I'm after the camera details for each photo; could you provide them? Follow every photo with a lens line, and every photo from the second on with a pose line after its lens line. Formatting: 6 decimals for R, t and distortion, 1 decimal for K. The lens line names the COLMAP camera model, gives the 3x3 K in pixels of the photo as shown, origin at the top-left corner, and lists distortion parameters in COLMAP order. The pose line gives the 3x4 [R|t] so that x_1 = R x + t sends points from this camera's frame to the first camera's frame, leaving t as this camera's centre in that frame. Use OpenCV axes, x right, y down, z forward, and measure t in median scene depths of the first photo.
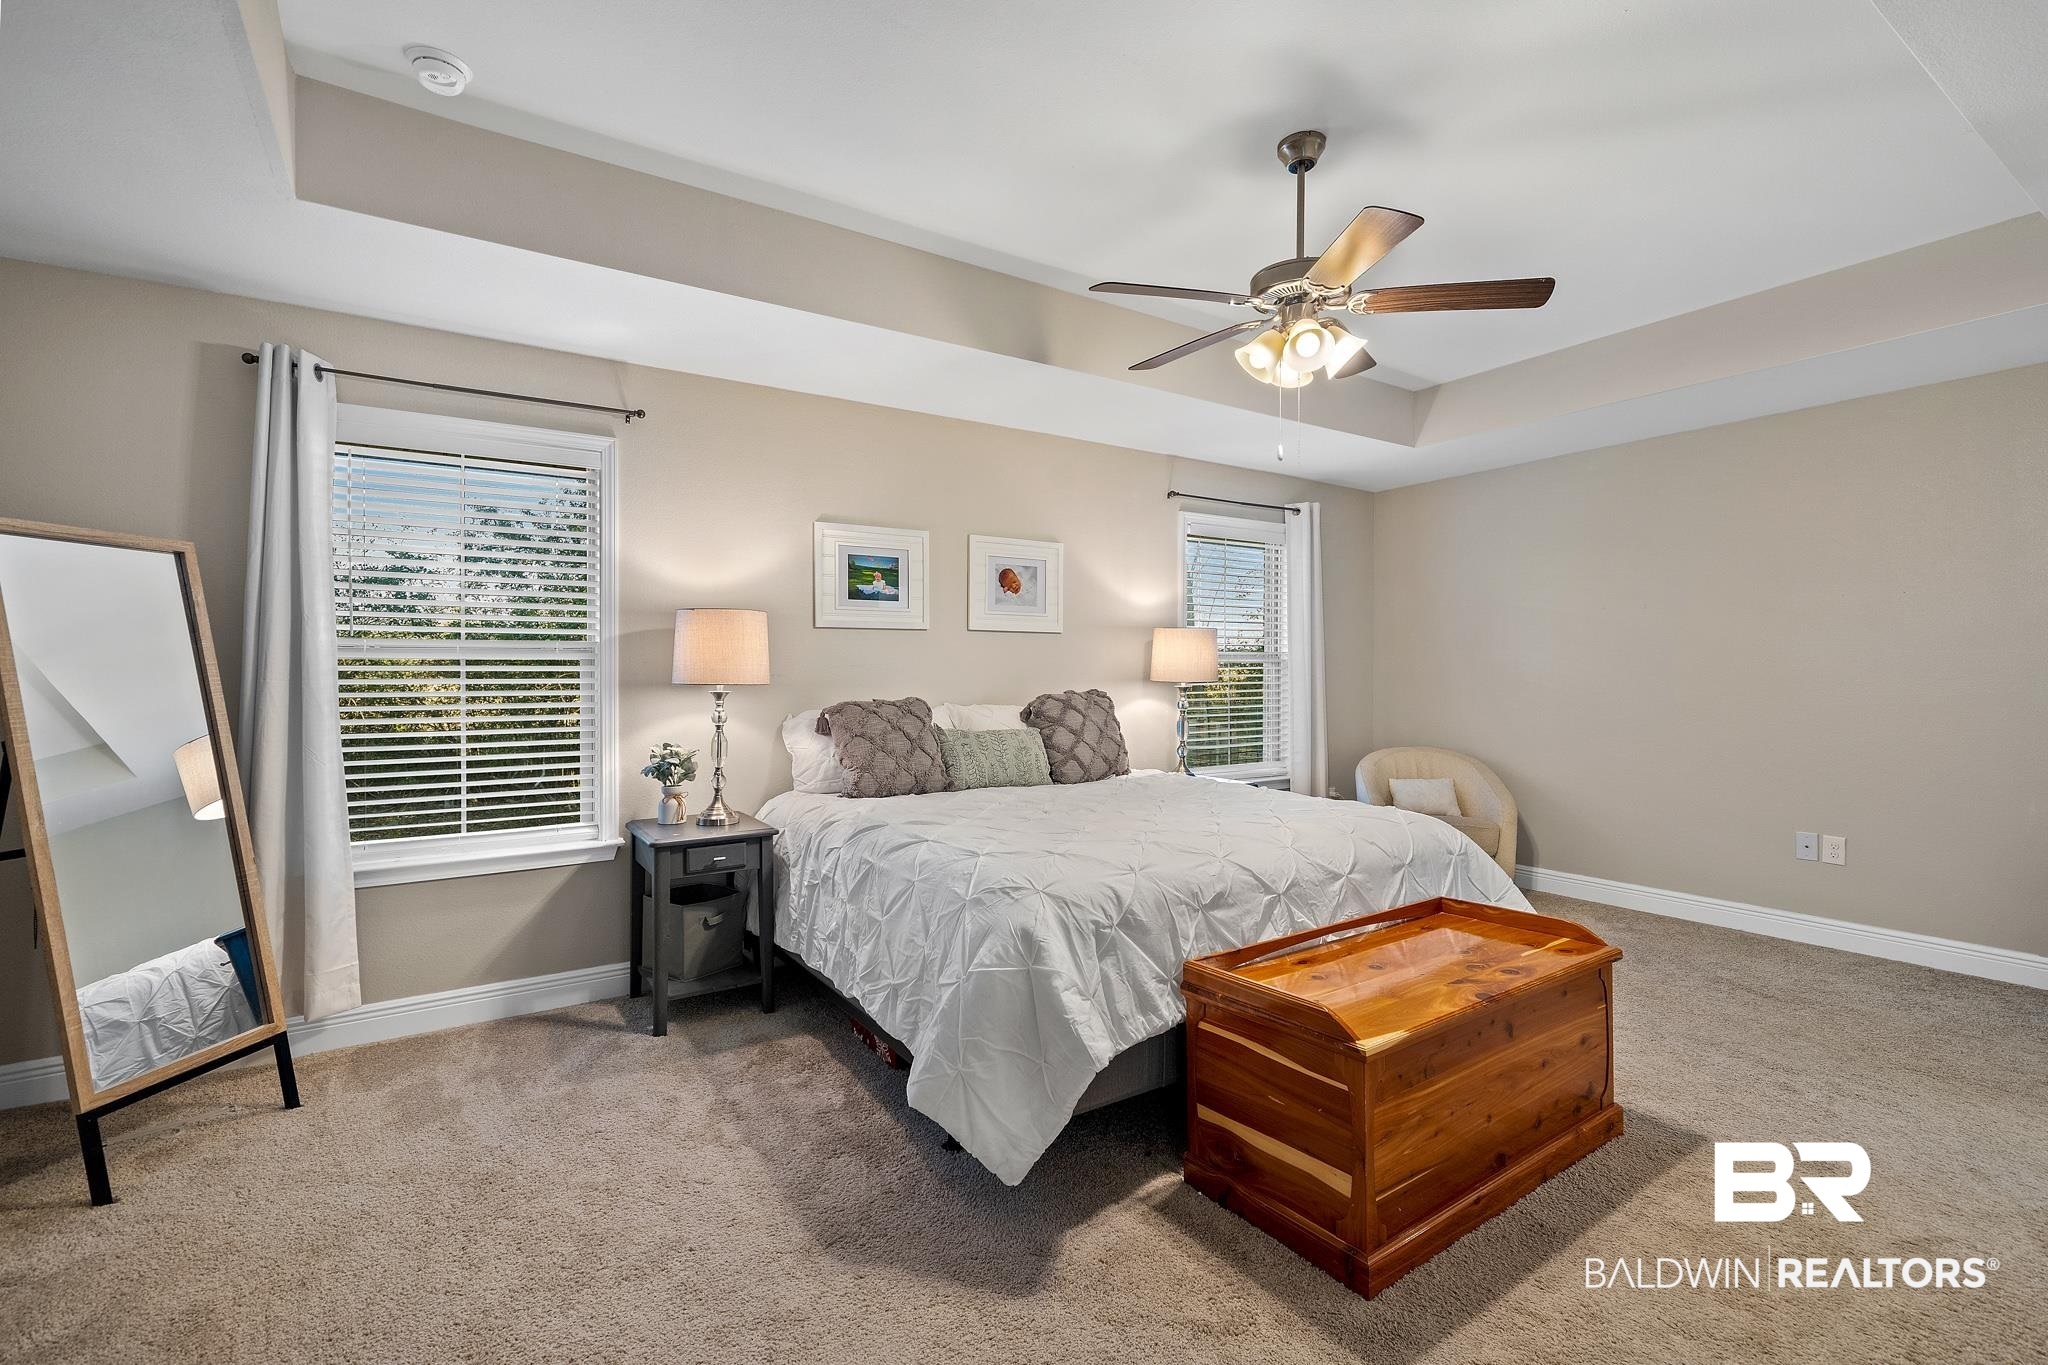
lens RADIAL K [[915.3, 0, 1024.0], [0, 915.3, 682.5], [0, 0, 1]] dist [0.024237, -0.000007]
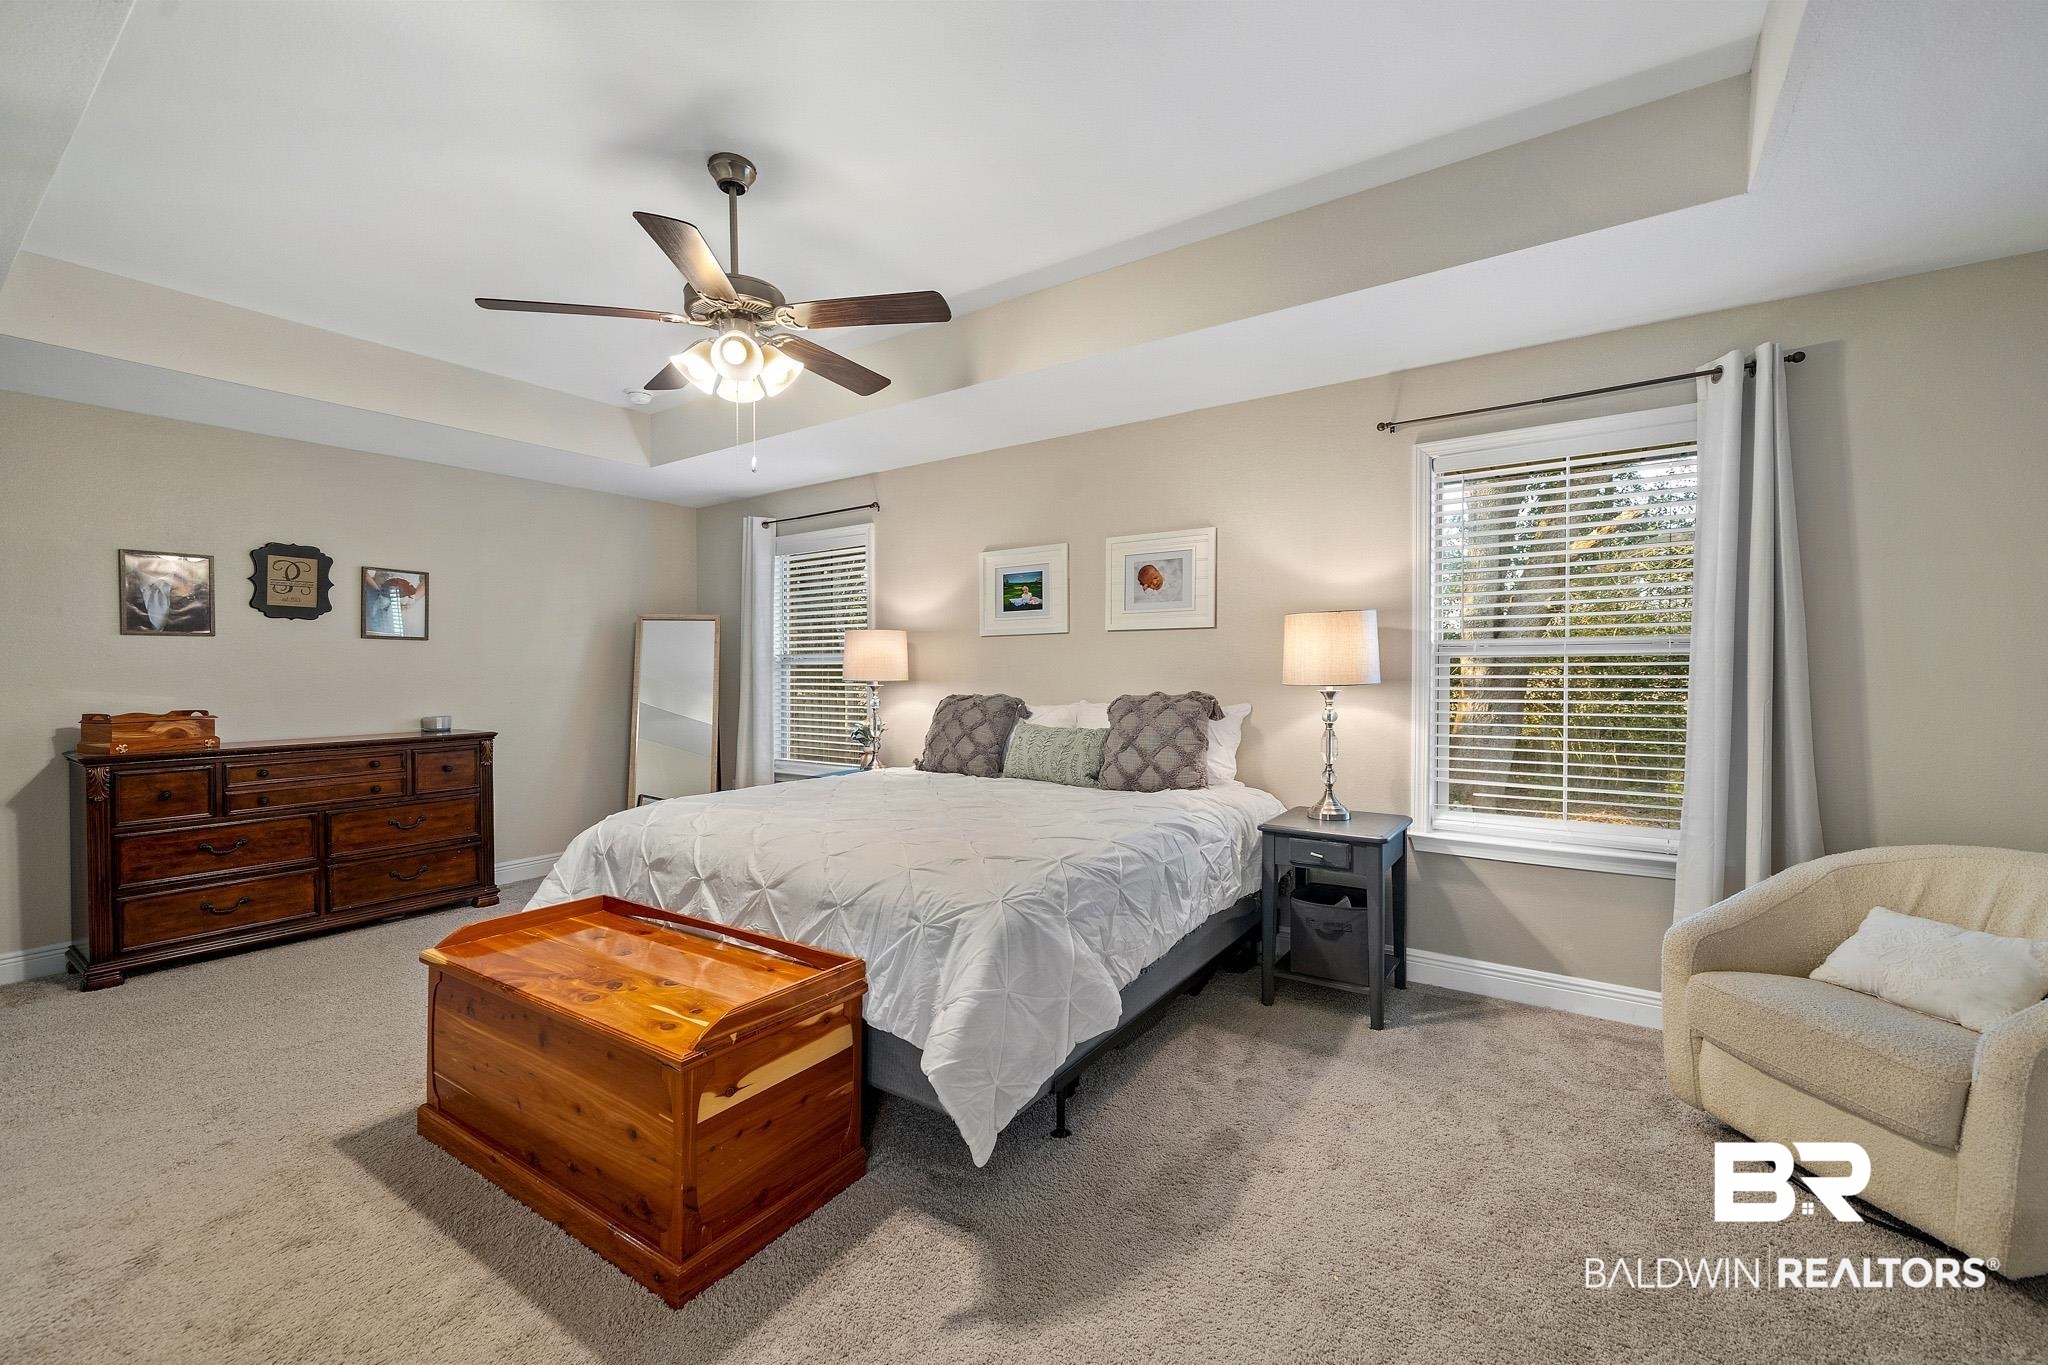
lens RADIAL K [[808.7, 0, 1024.0], [0, 808.7, 682.5], [0, 0, 1]] dist [-0.000934, 0.000013]
pose [[0.382955, 0.016118, -0.923626, 0.786834], [-0.006513, 0.999870, 0.014749, -0.012267], [0.923744, 0.000367, 0.383010, 0.592566]]
